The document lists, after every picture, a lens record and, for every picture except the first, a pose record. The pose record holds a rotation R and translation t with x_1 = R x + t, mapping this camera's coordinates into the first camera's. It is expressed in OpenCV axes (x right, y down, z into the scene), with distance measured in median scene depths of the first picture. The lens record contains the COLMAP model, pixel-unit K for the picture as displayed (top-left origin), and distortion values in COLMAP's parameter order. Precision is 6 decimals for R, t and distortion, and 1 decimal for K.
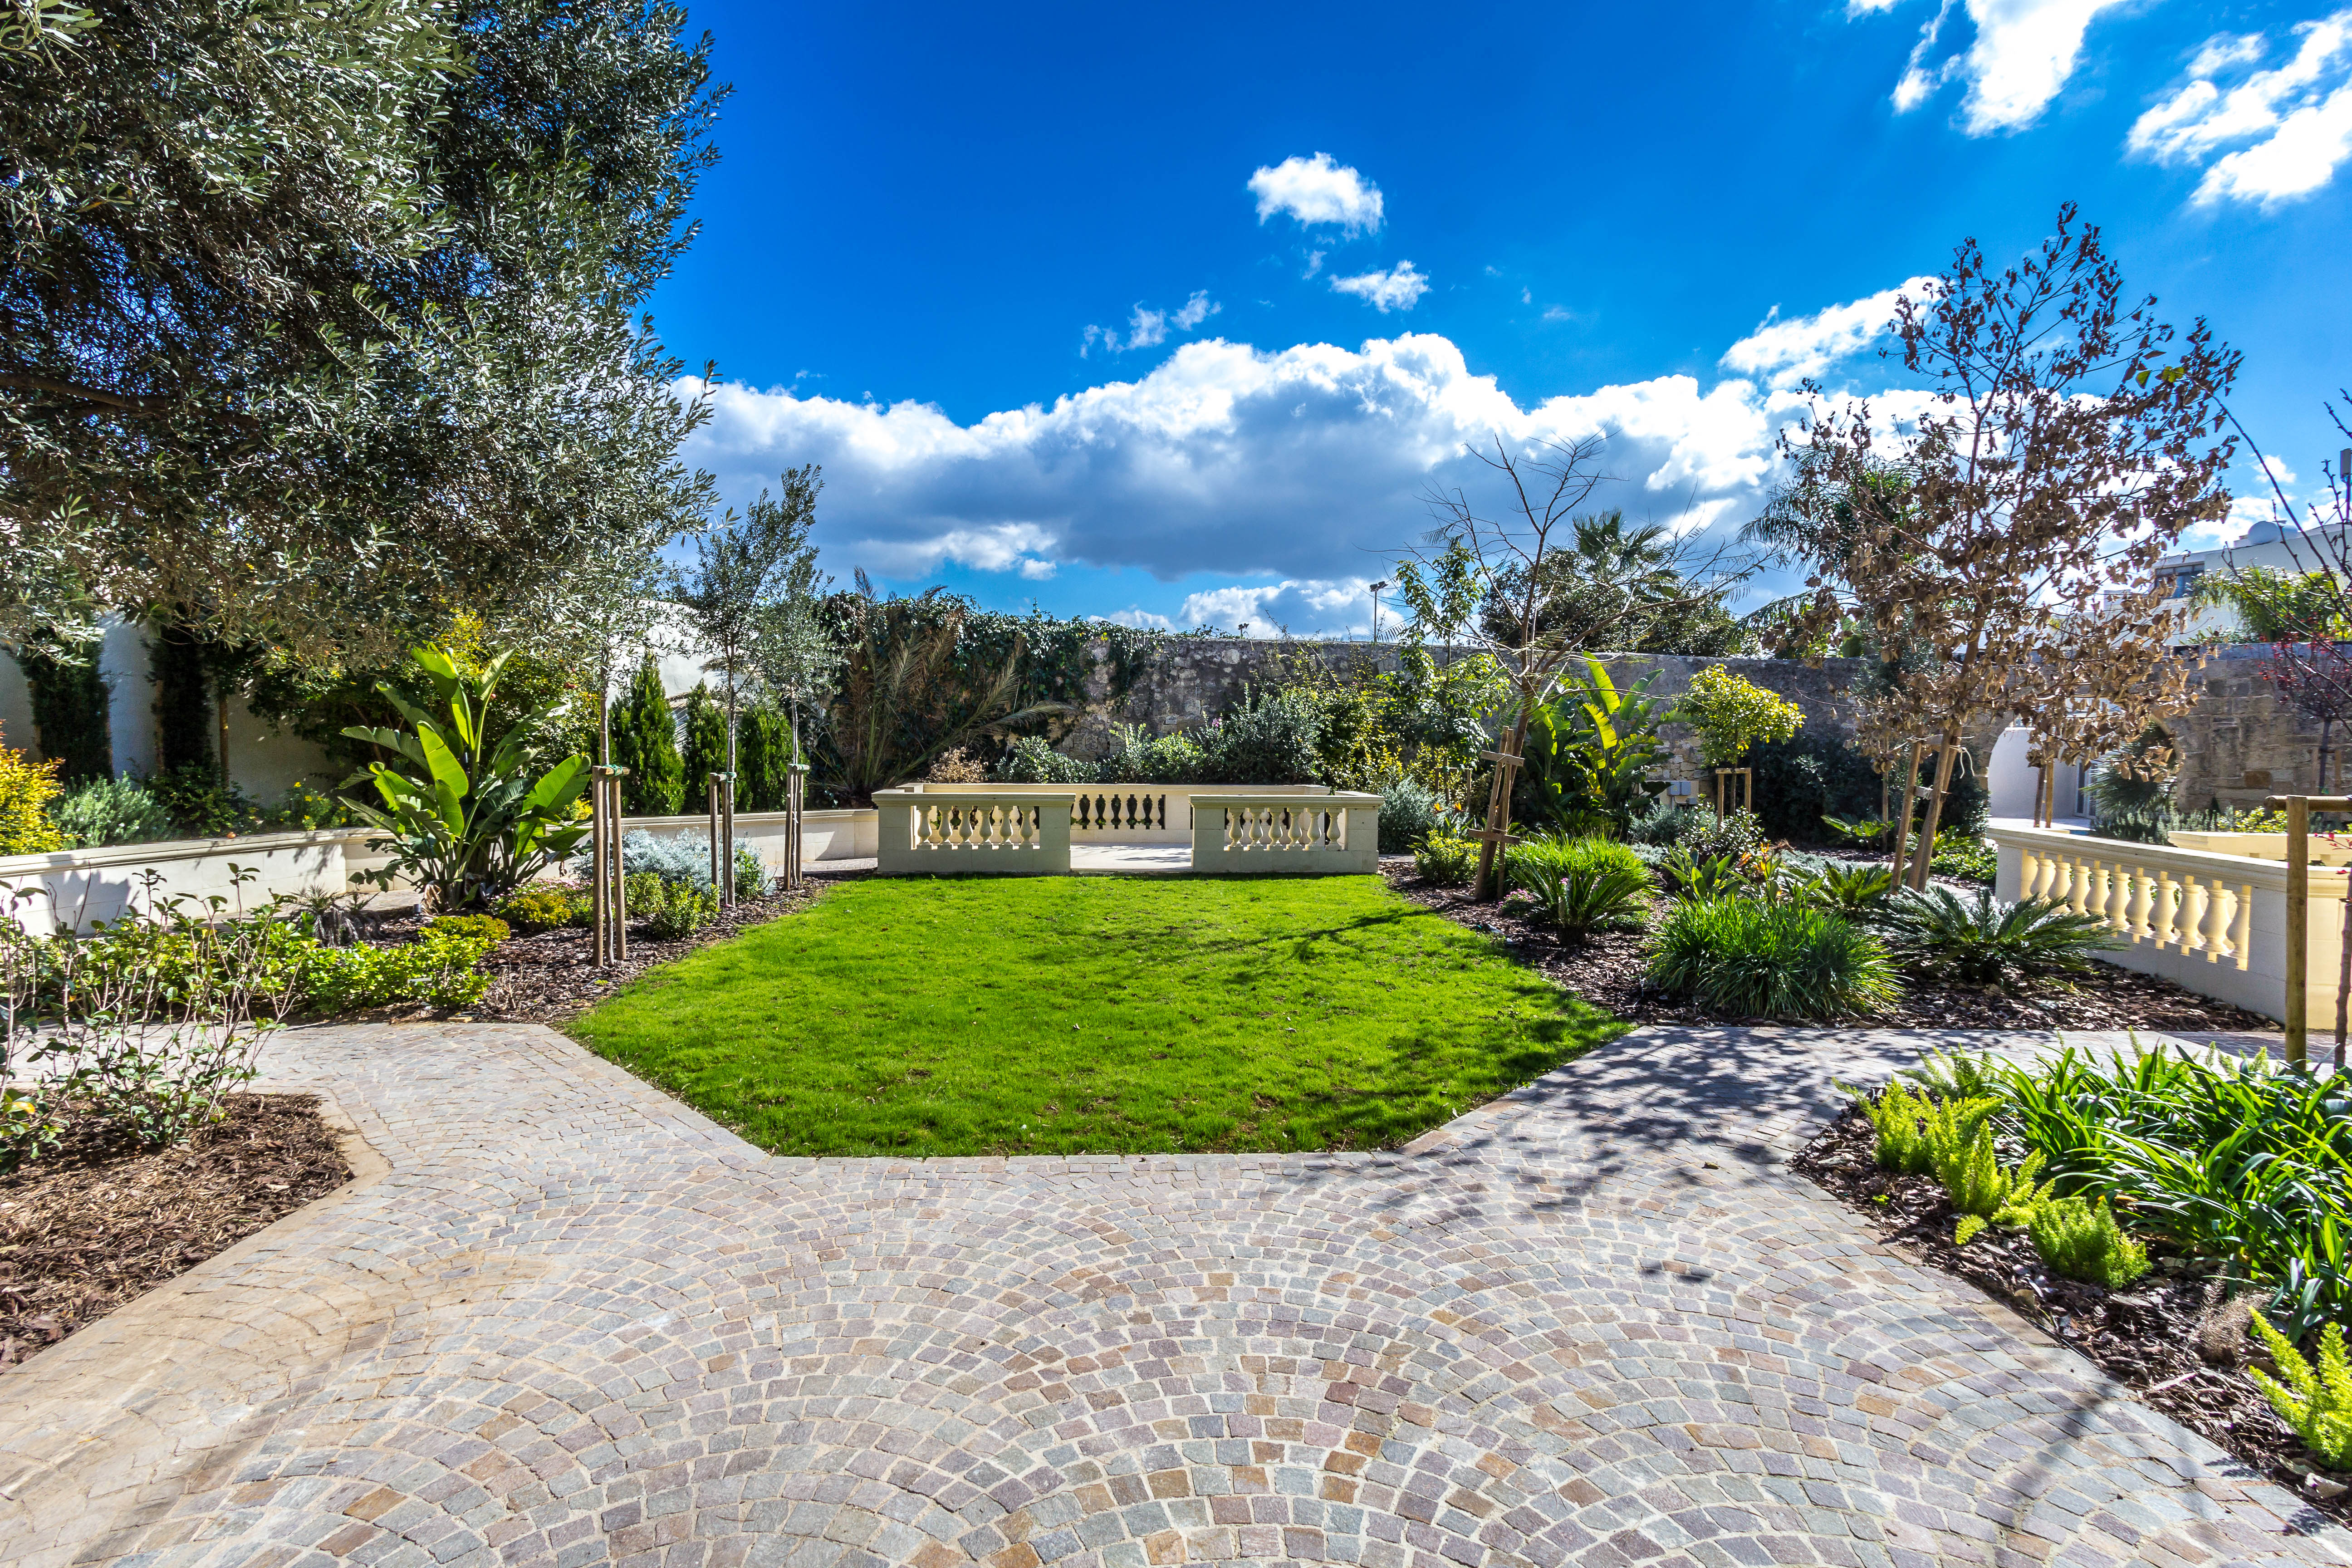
lens RADIAL K [[1107.3, 0, 1171.3], [0, 1107.3, 743.5], [0, 0, 1]] dist [-0.001168, 0.000751]
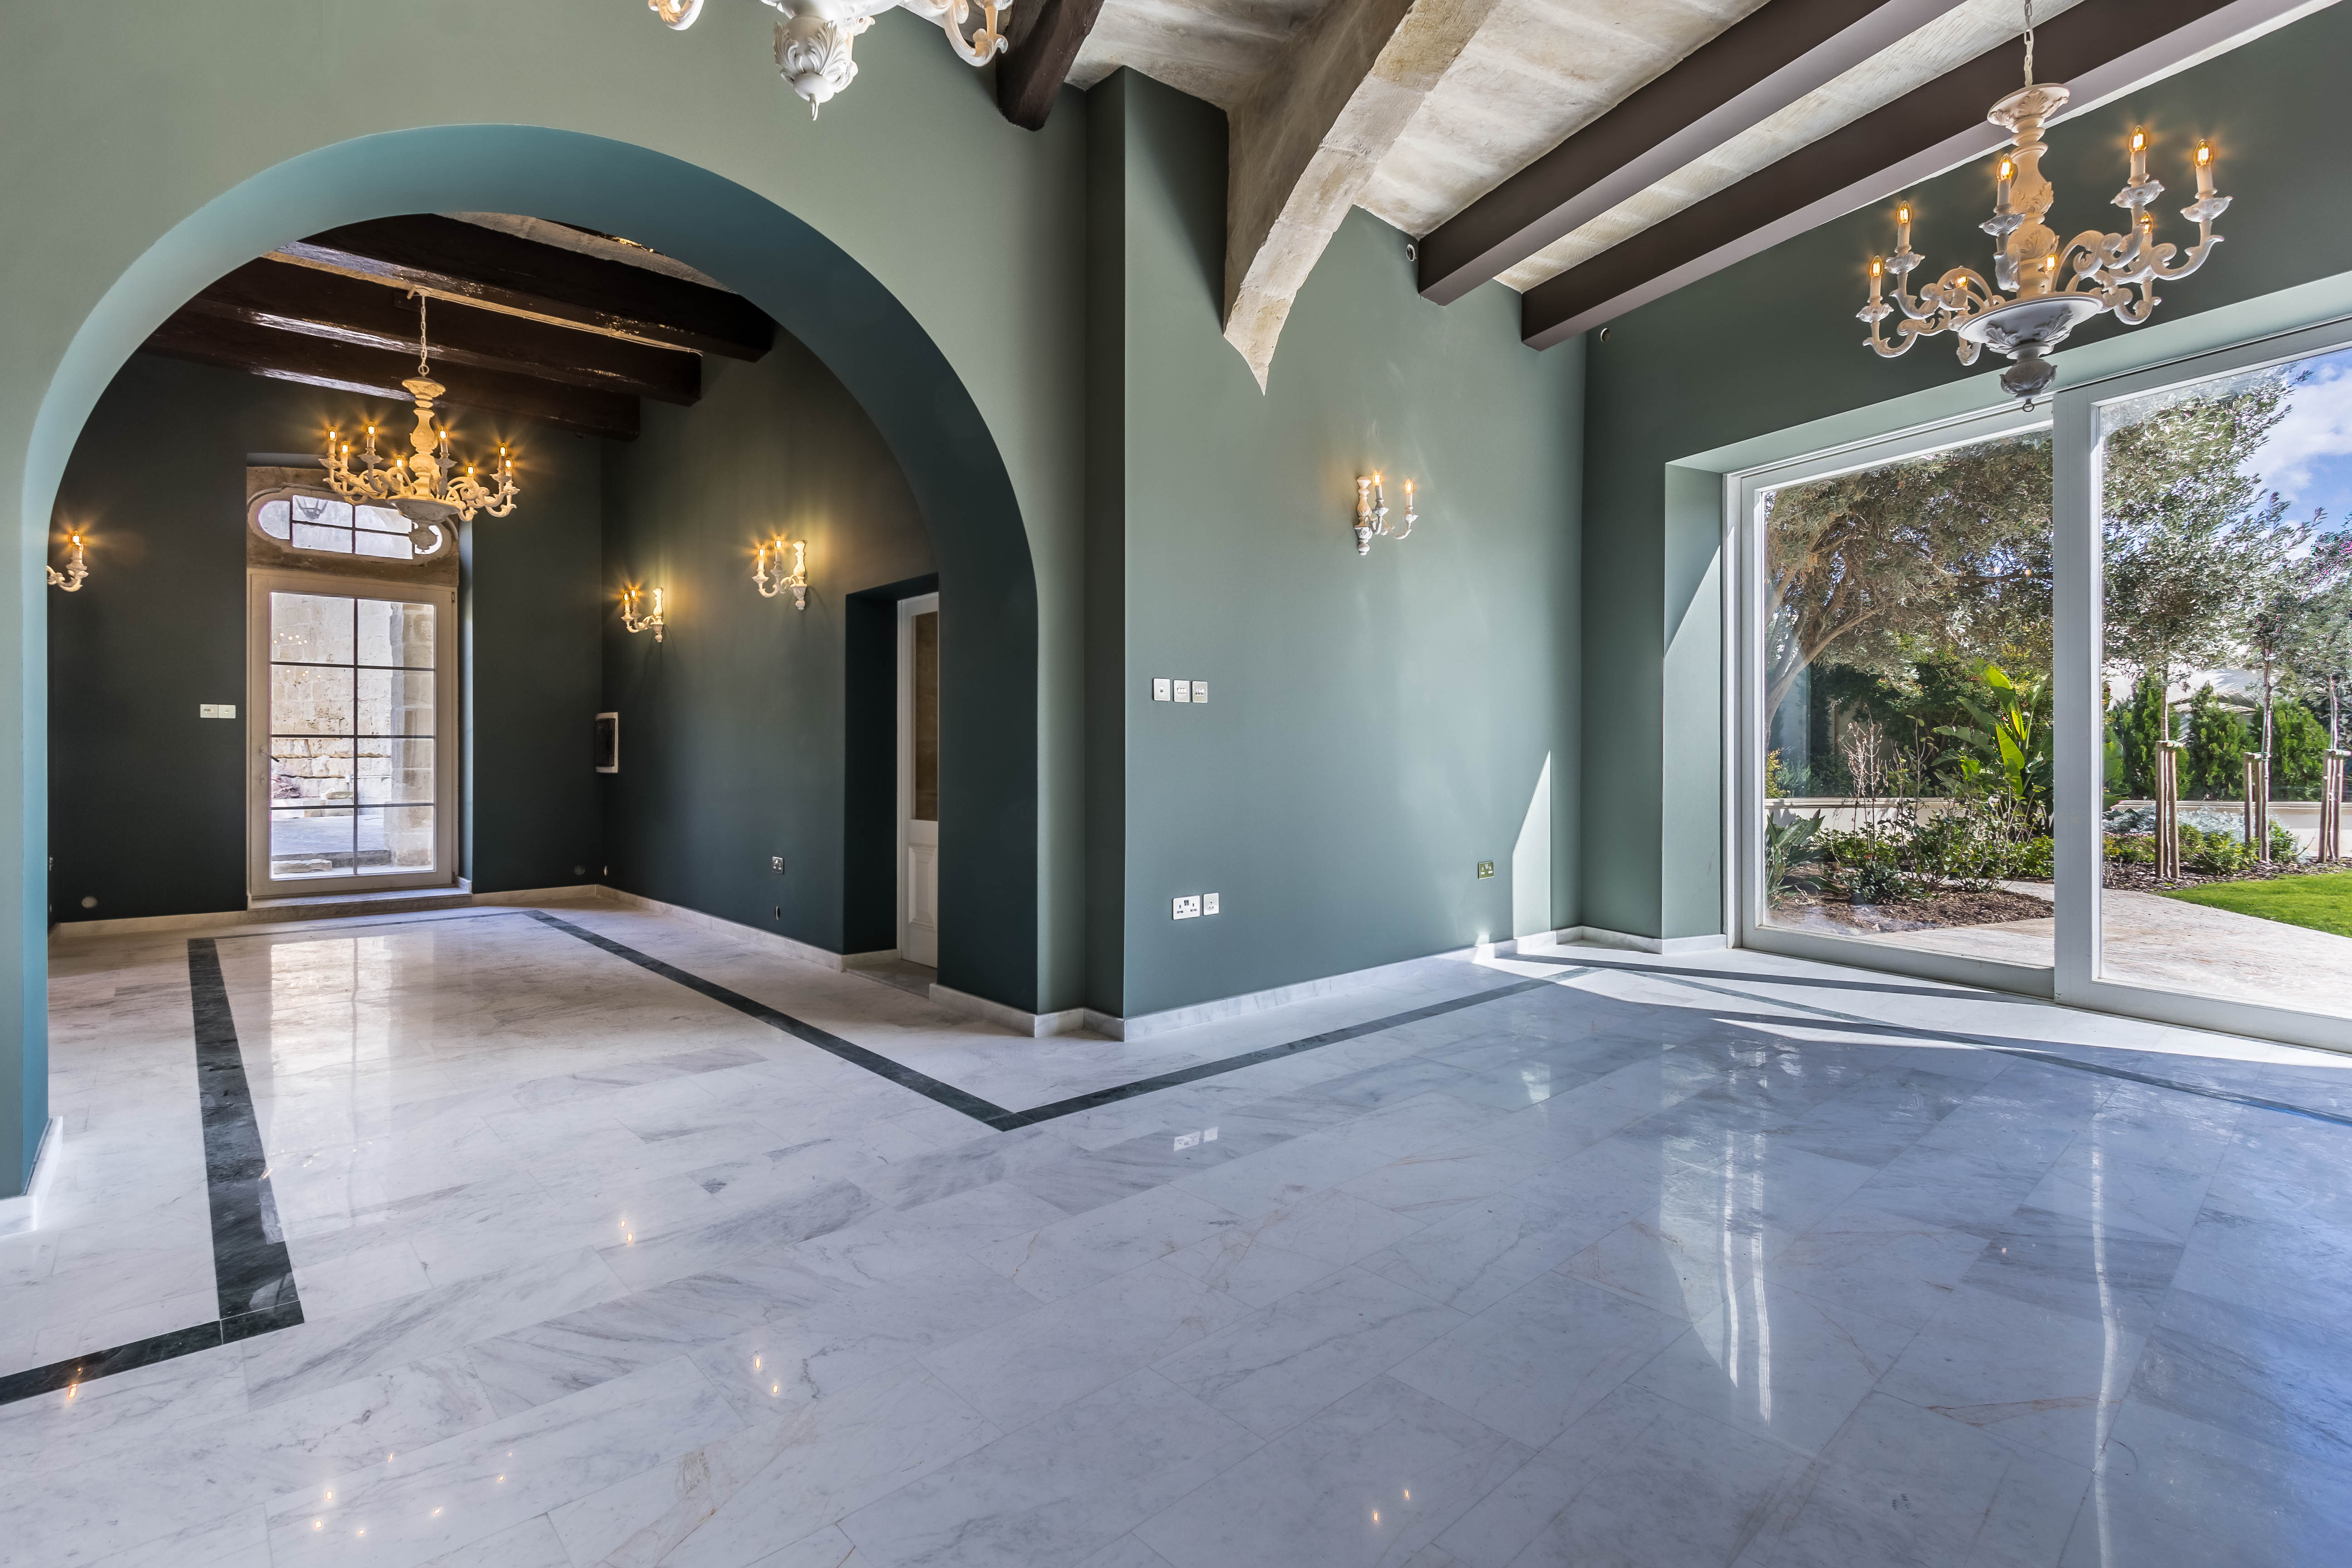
lens RADIAL K [[1092.5, 0, 1169.3], [0, 1092.5, 759.6], [0, 0, 1]] dist [0.001691, 0.000521]
pose [[0.436408, -0.008242, -0.899711, 0.094659], [0.002094, 0.999965, -0.008145, 0.023456], [0.899746, 0.001671, 0.436410, -0.357852]]
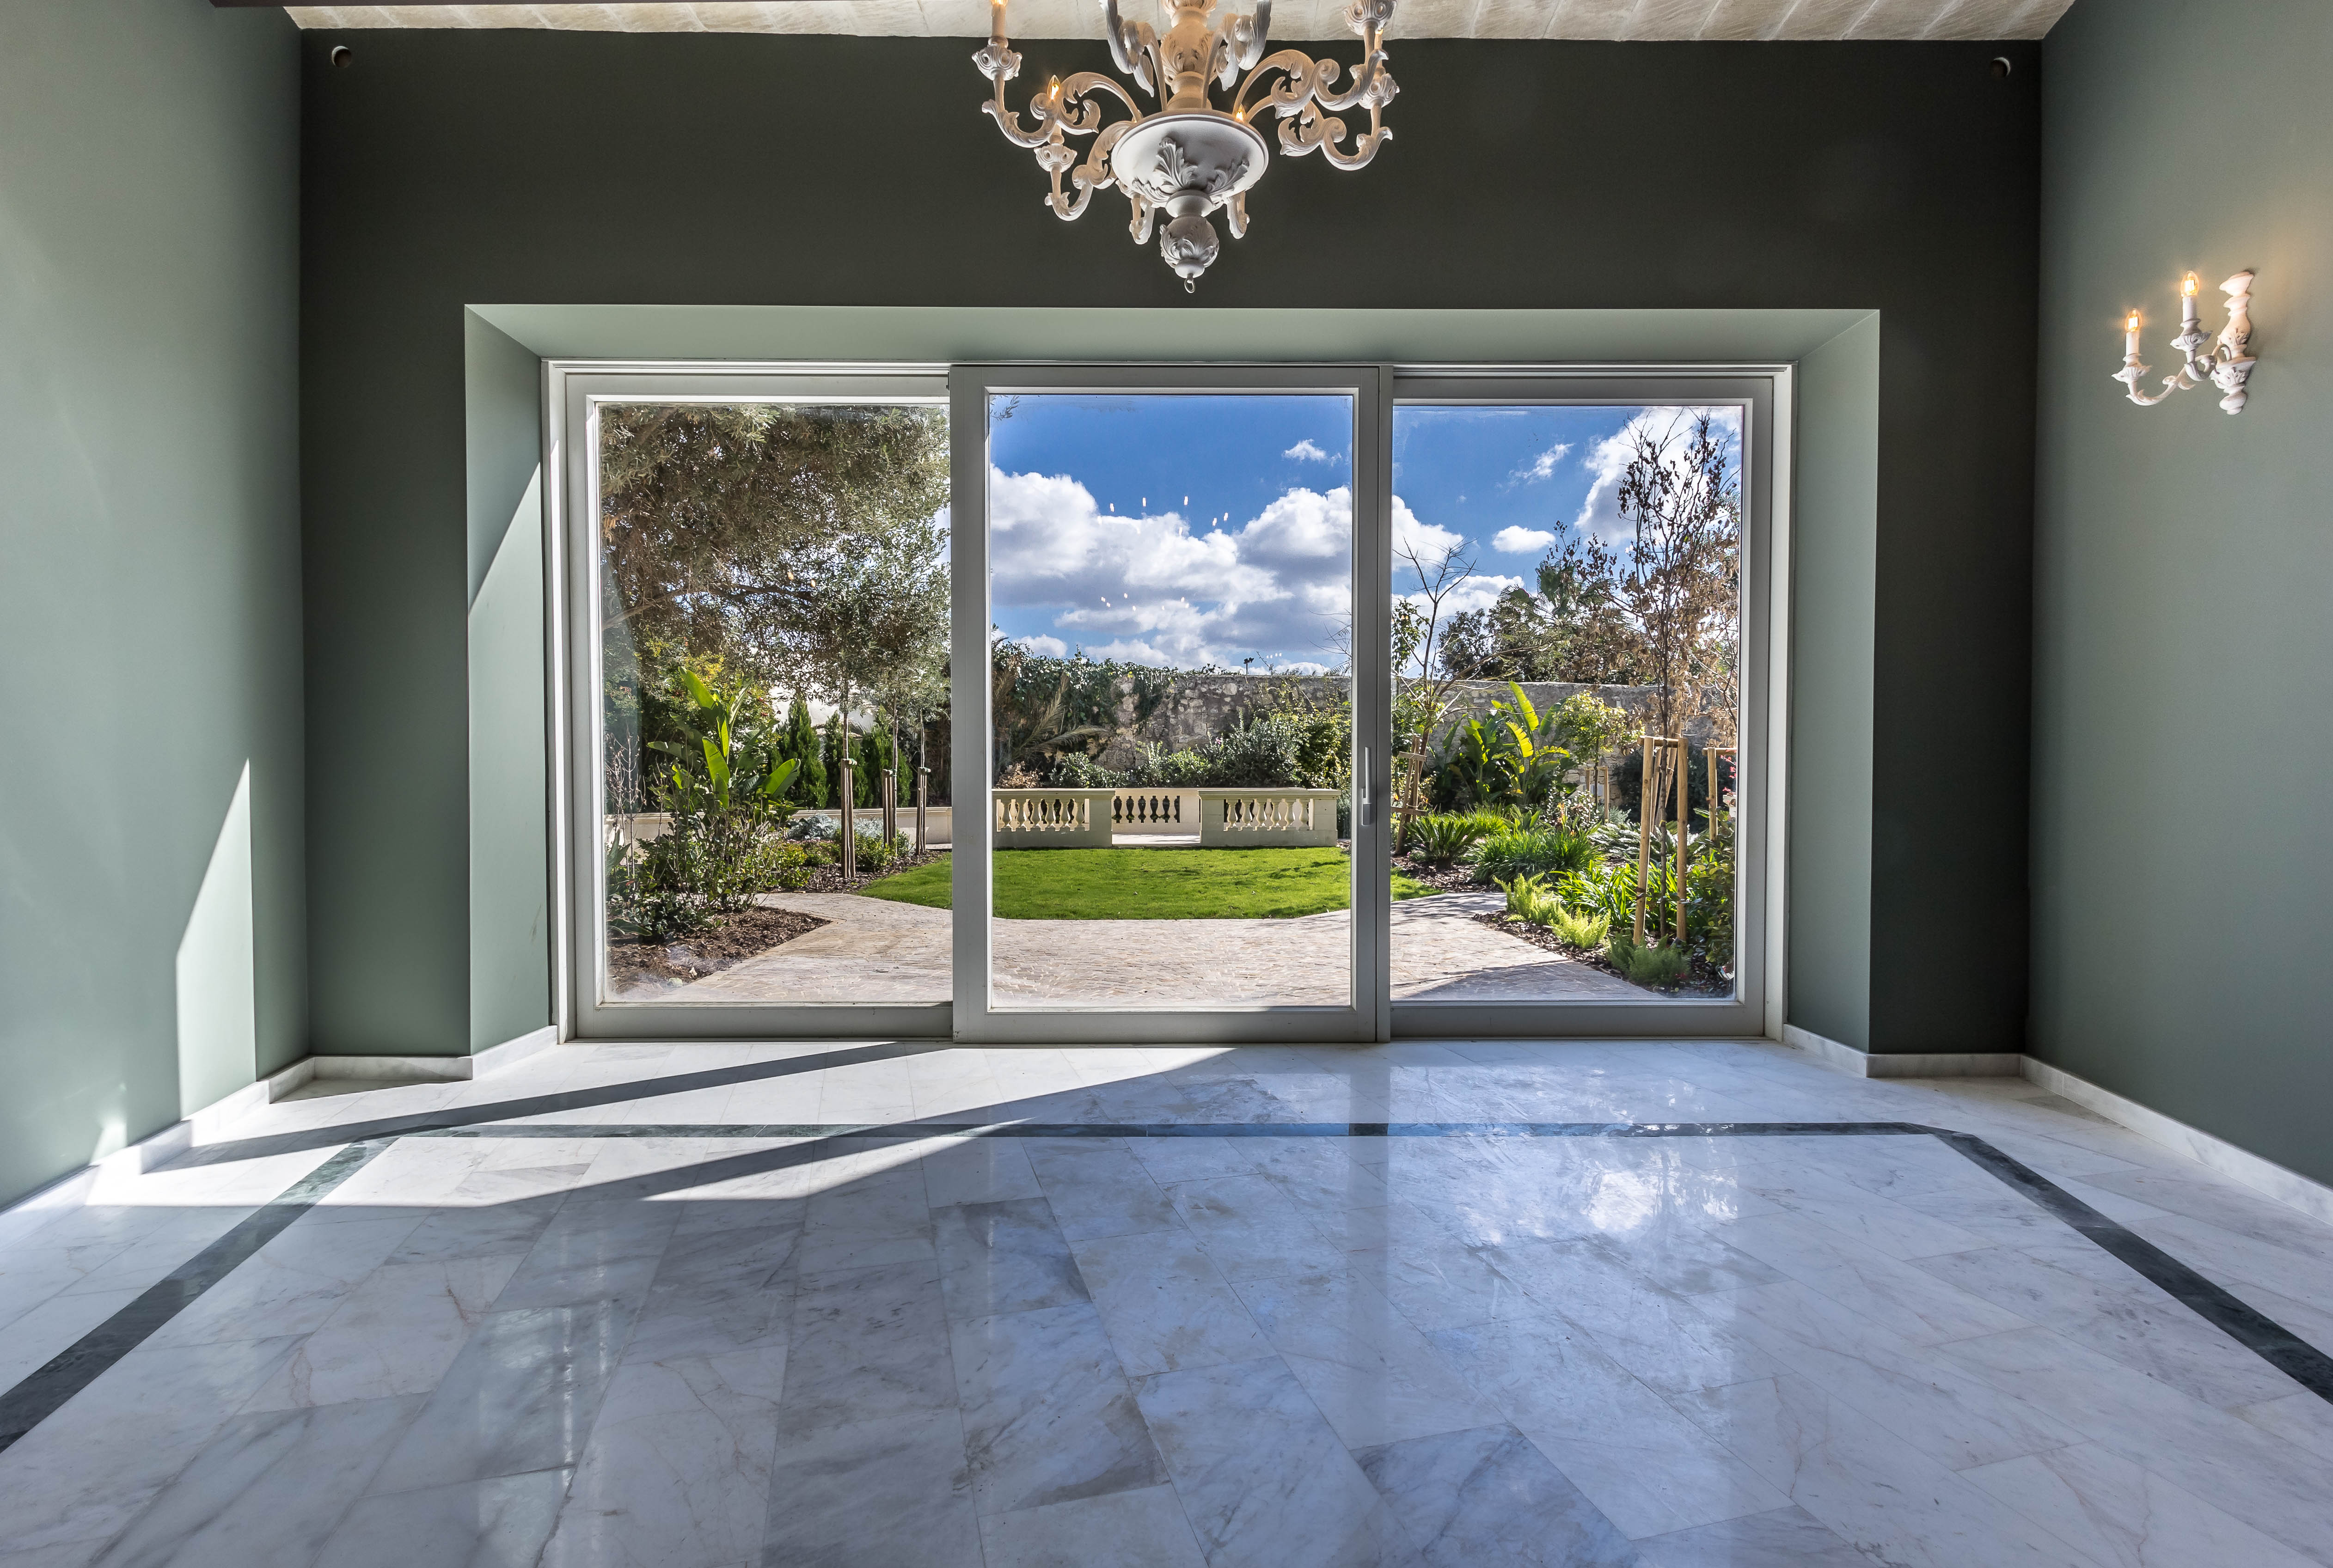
lens RADIAL K [[1101.1, 0, 1162.5], [0, 1101.1, 796.4], [0, 0, 1]] dist [0.004112, 0.000964]
pose [[0.999827, -0.011302, -0.014801, -0.006094], [0.011566, 0.999774, 0.017844, 0.023406], [0.014596, -0.018012, 0.999731, -0.285950]]
